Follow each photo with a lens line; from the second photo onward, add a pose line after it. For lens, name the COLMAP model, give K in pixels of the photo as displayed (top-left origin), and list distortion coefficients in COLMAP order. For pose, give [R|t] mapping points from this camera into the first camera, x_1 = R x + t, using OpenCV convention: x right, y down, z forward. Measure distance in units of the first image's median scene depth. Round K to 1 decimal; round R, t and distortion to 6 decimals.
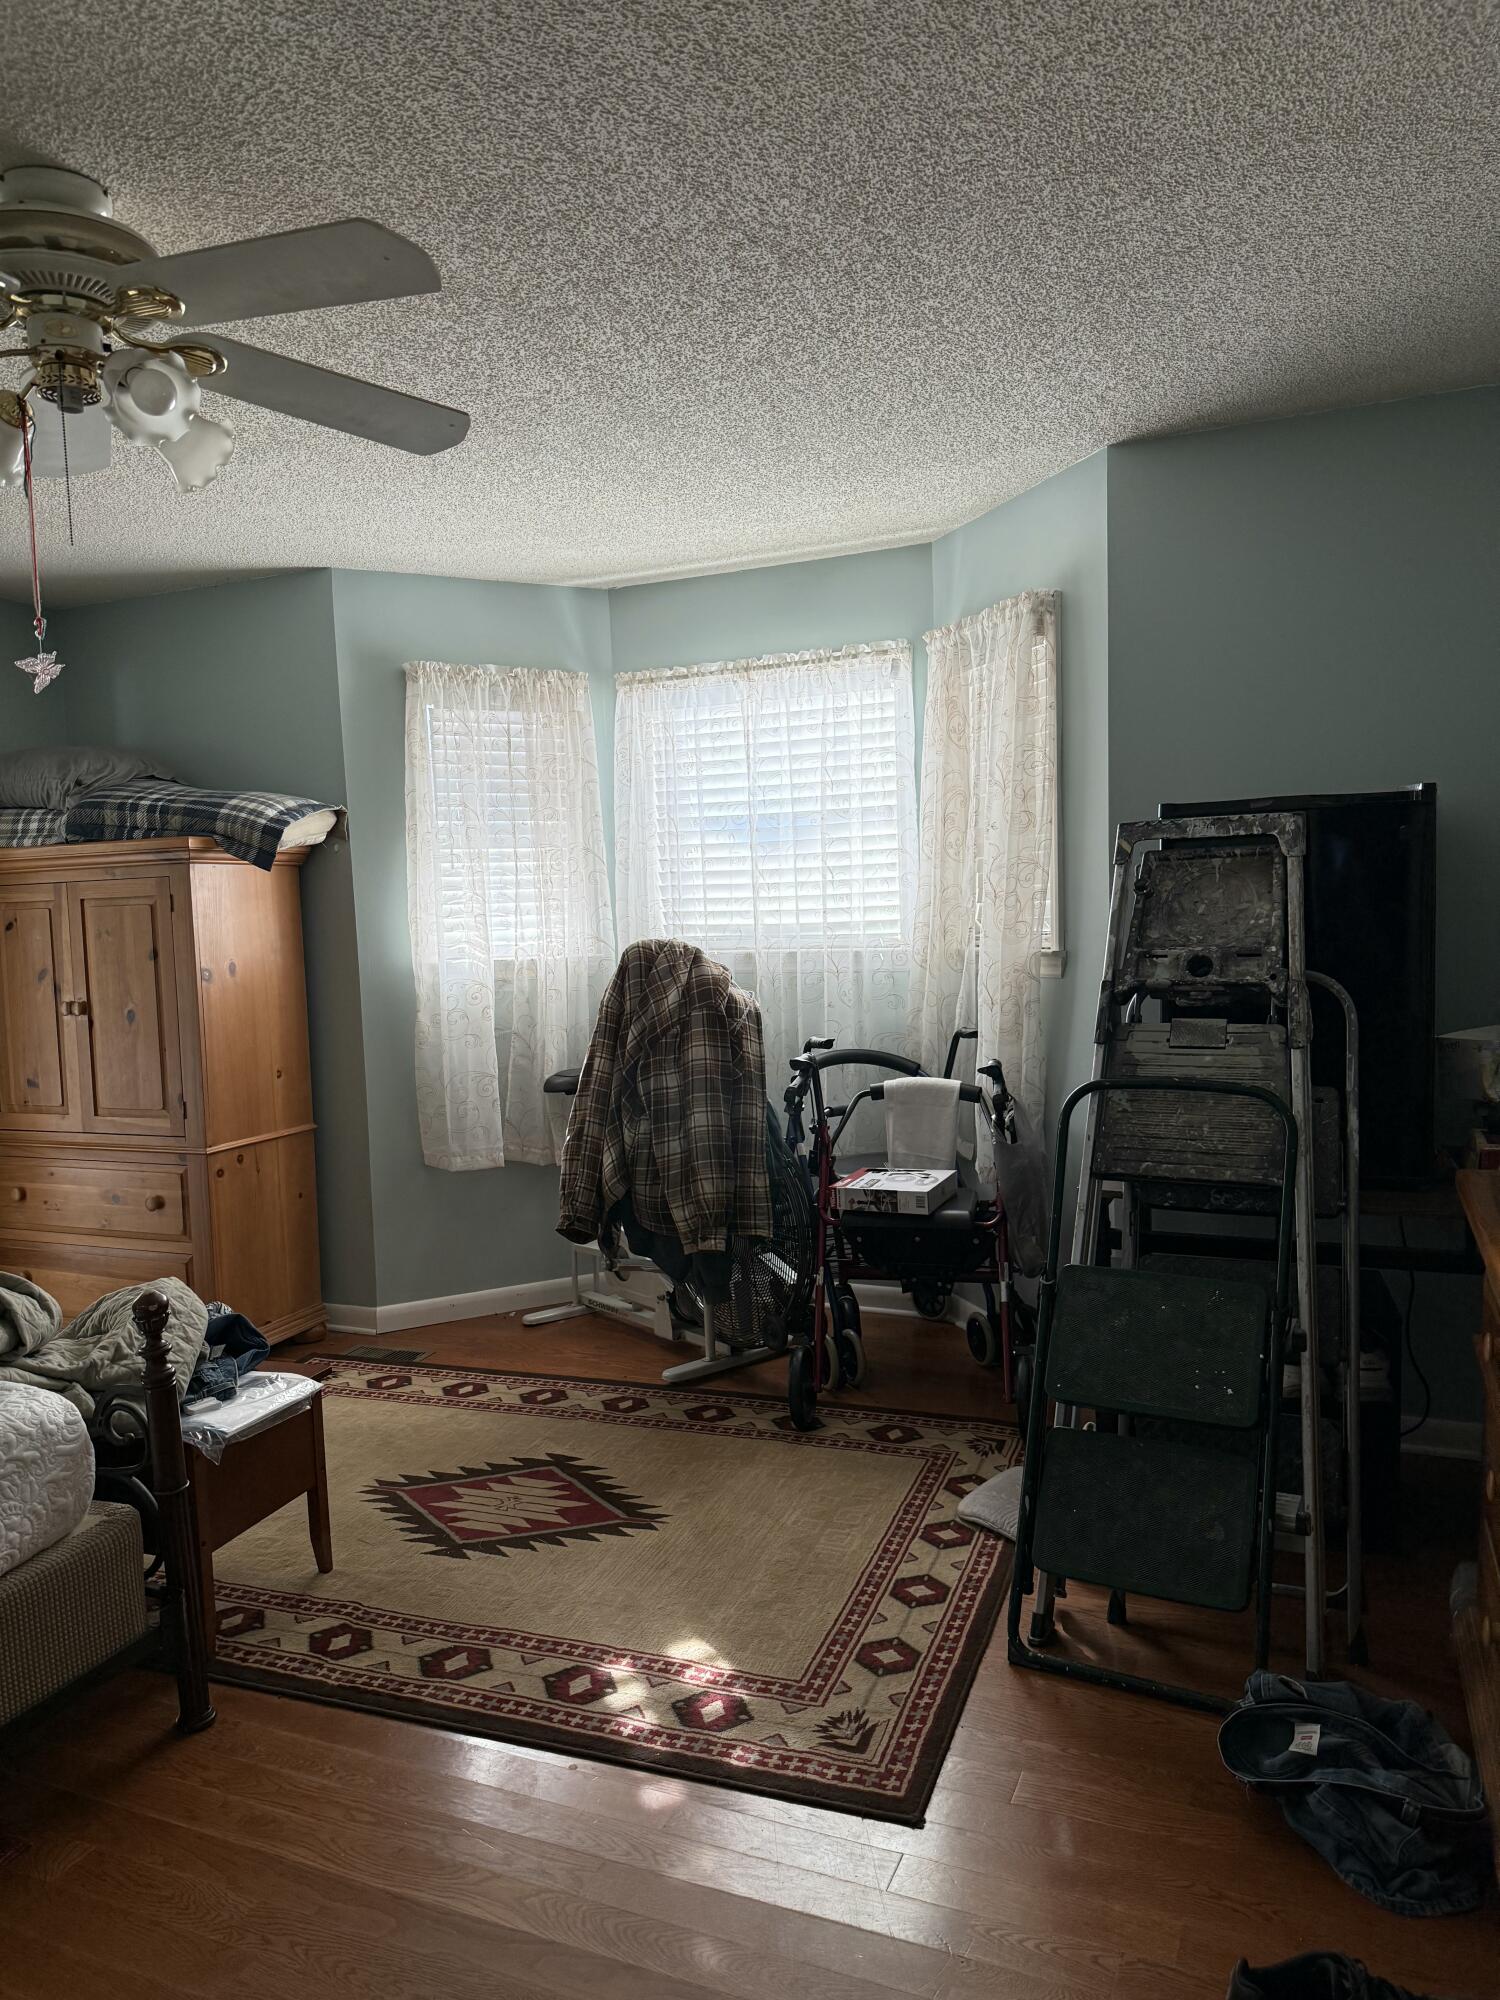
lens RADIAL K [[1416.0, 0, 756.2], [0, 1416.0, 986.1], [0, 0, 1]] dist [0.018494, -0.024660]
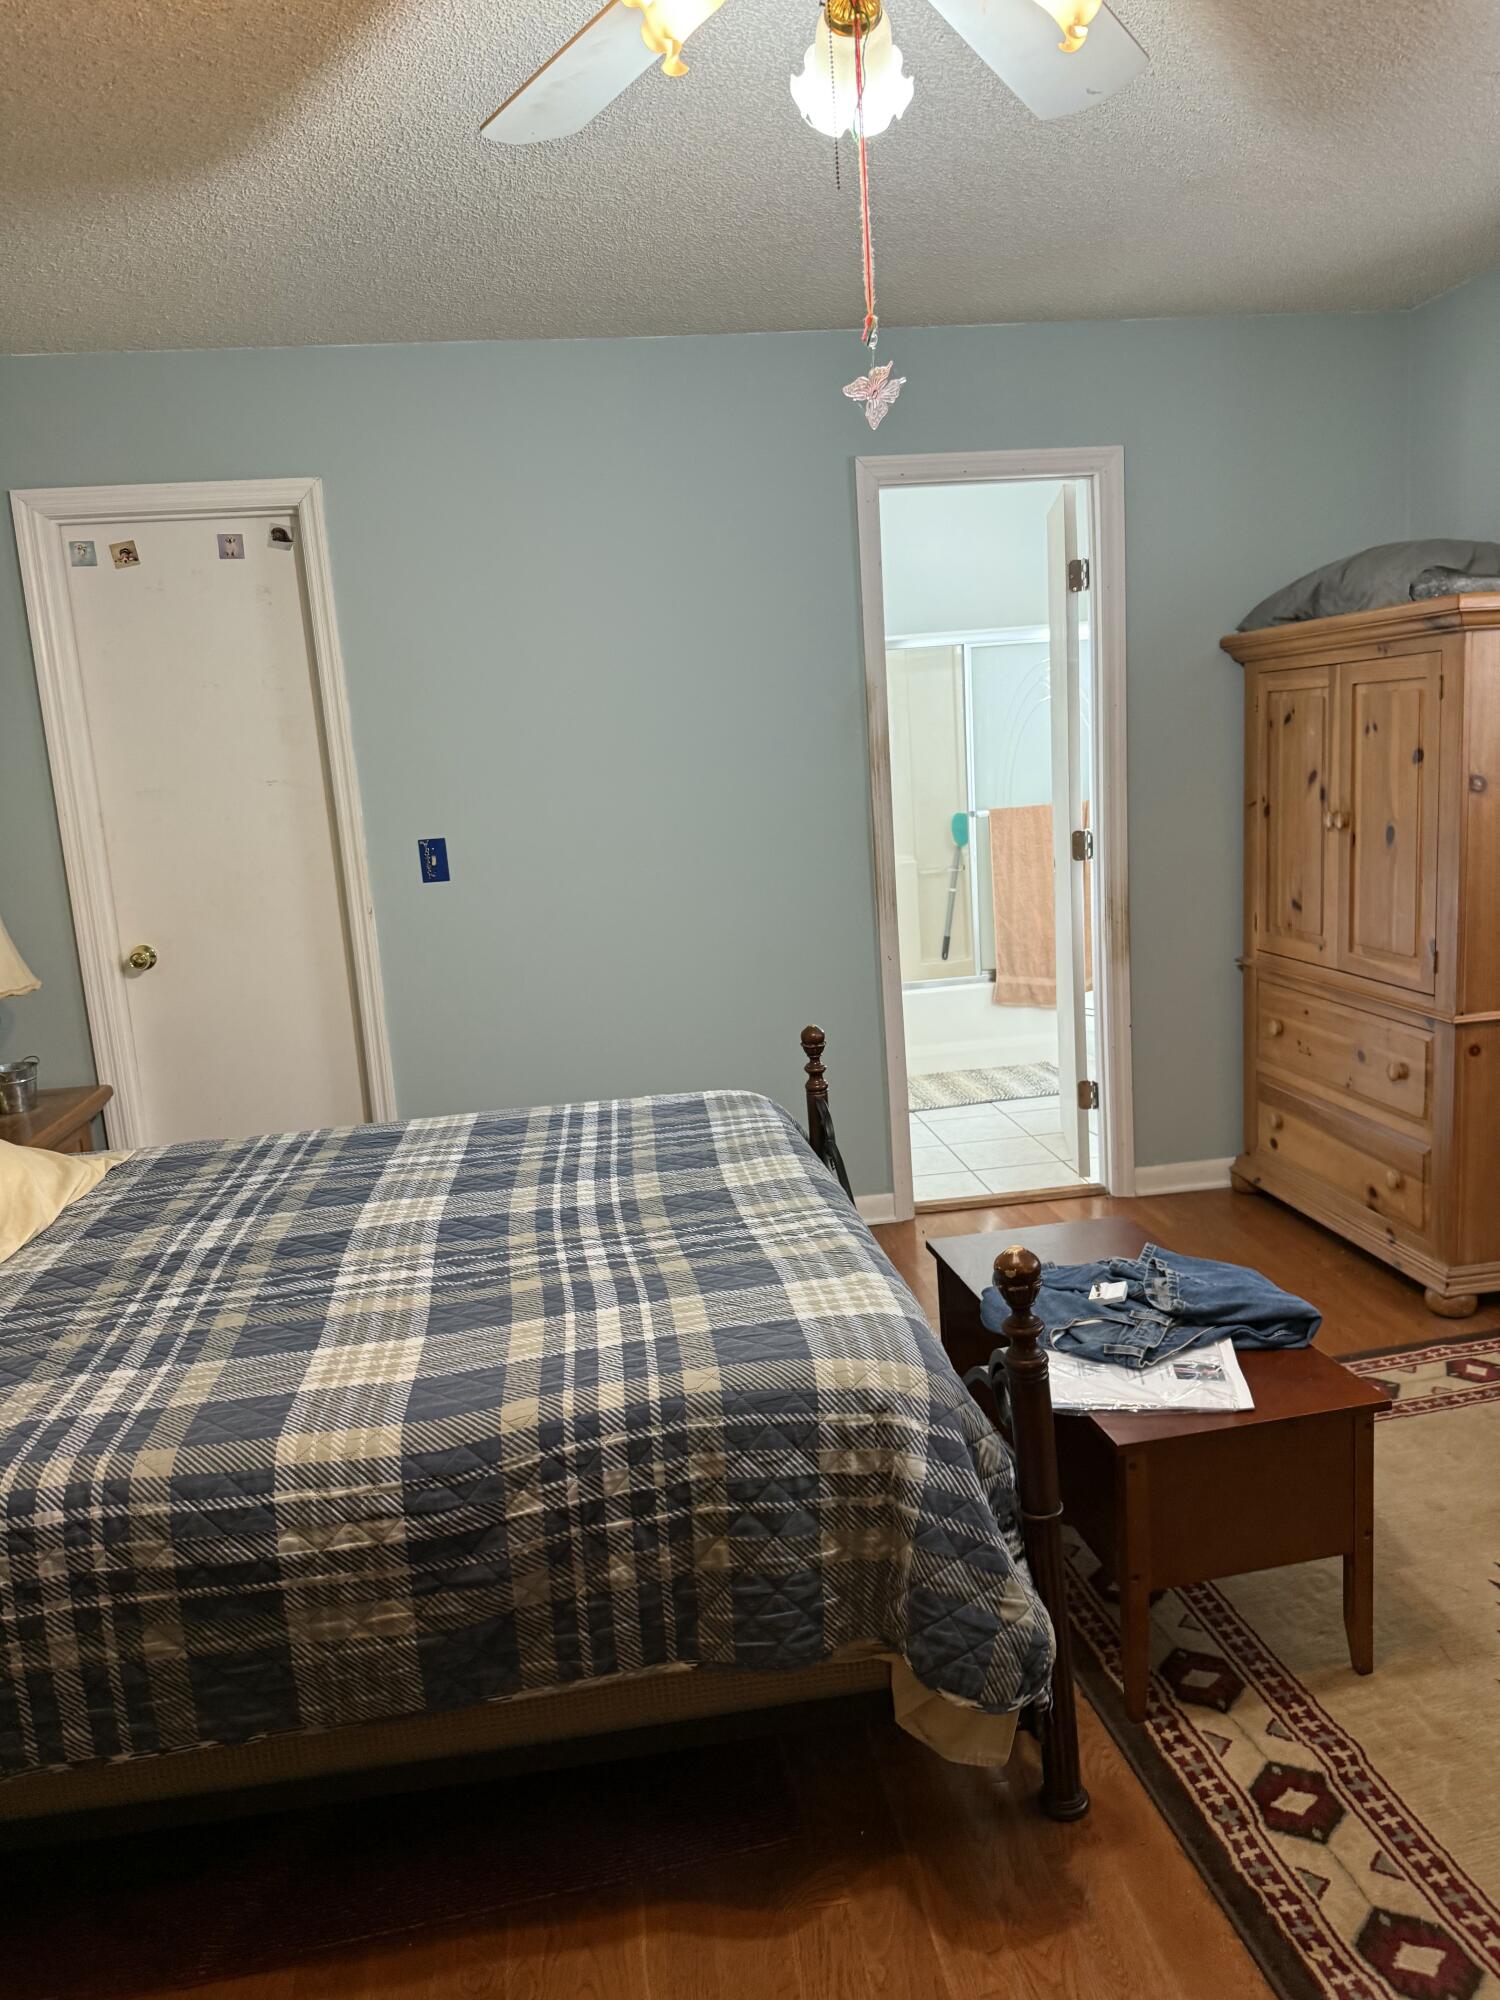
lens RADIAL K [[1416.0, 0, 760.7], [0, 1416.0, 998.7], [0, 0, 1]] dist [0.018494, -0.024660]
pose [[0.513451, 0.152416, -0.844475, 0.064253], [-0.005735, 0.984687, 0.174235, -0.026081], [0.858100, -0.084618, 0.506463, 0.311833]]
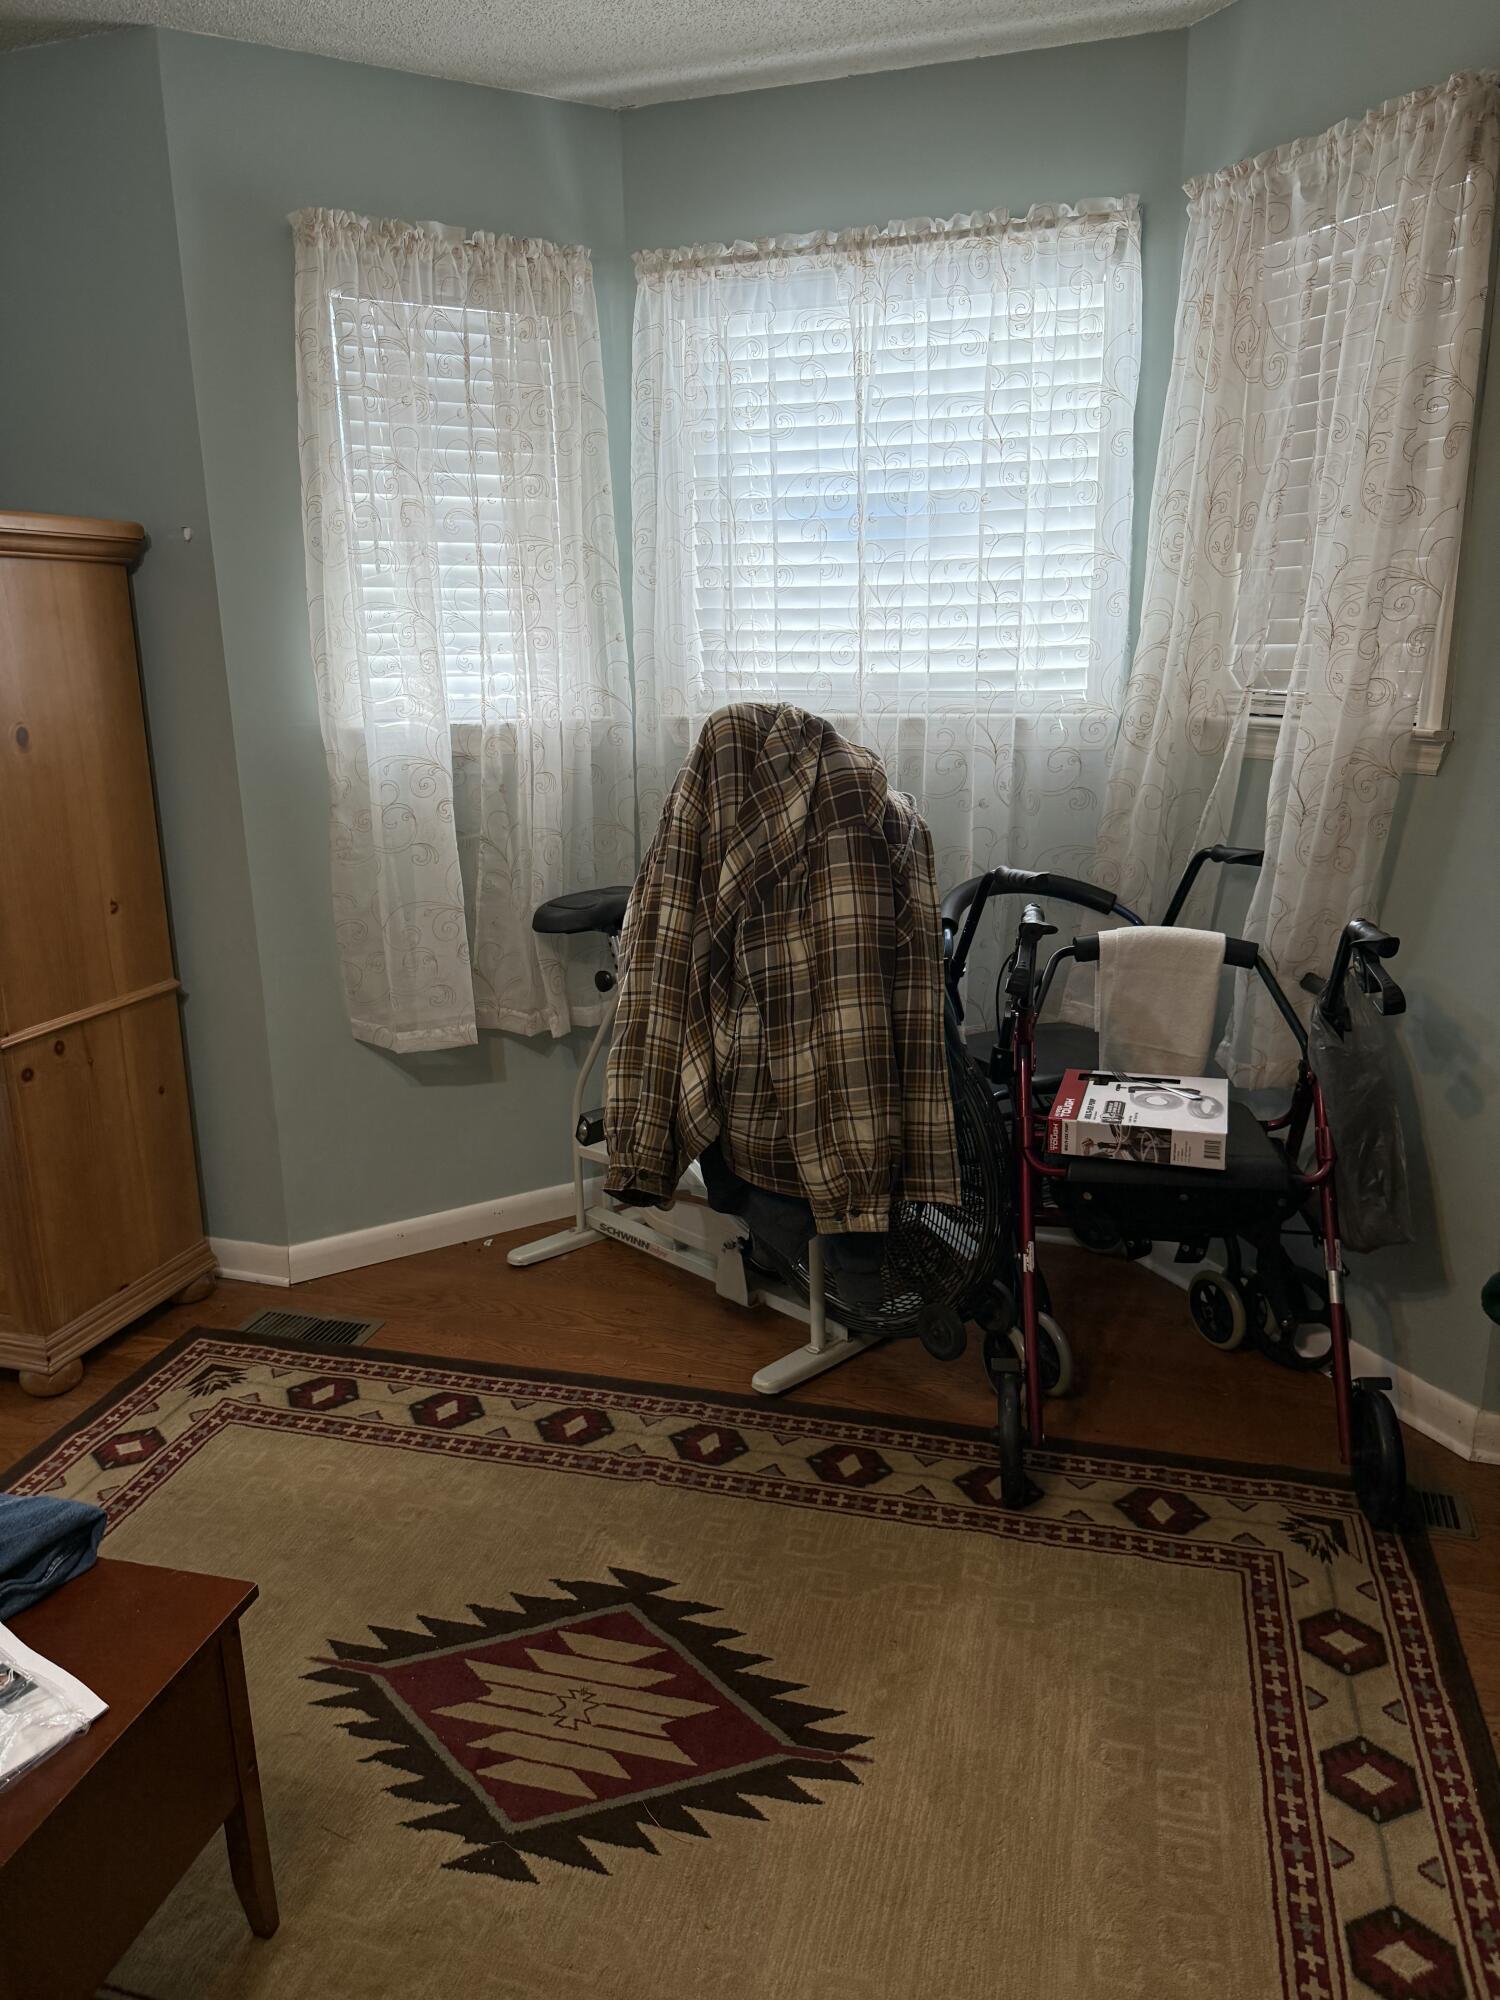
lens RADIAL K [[1416.0, 0, 740.6], [0, 1416.0, 967.8], [0, 0, 1]] dist [0.018494, -0.024660]
pose [[0.996146, -0.006168, 0.087498, -0.127722], [-0.009458, 0.984155, 0.177057, -0.028748], [-0.087204, -0.177203, 0.980303, 0.393959]]
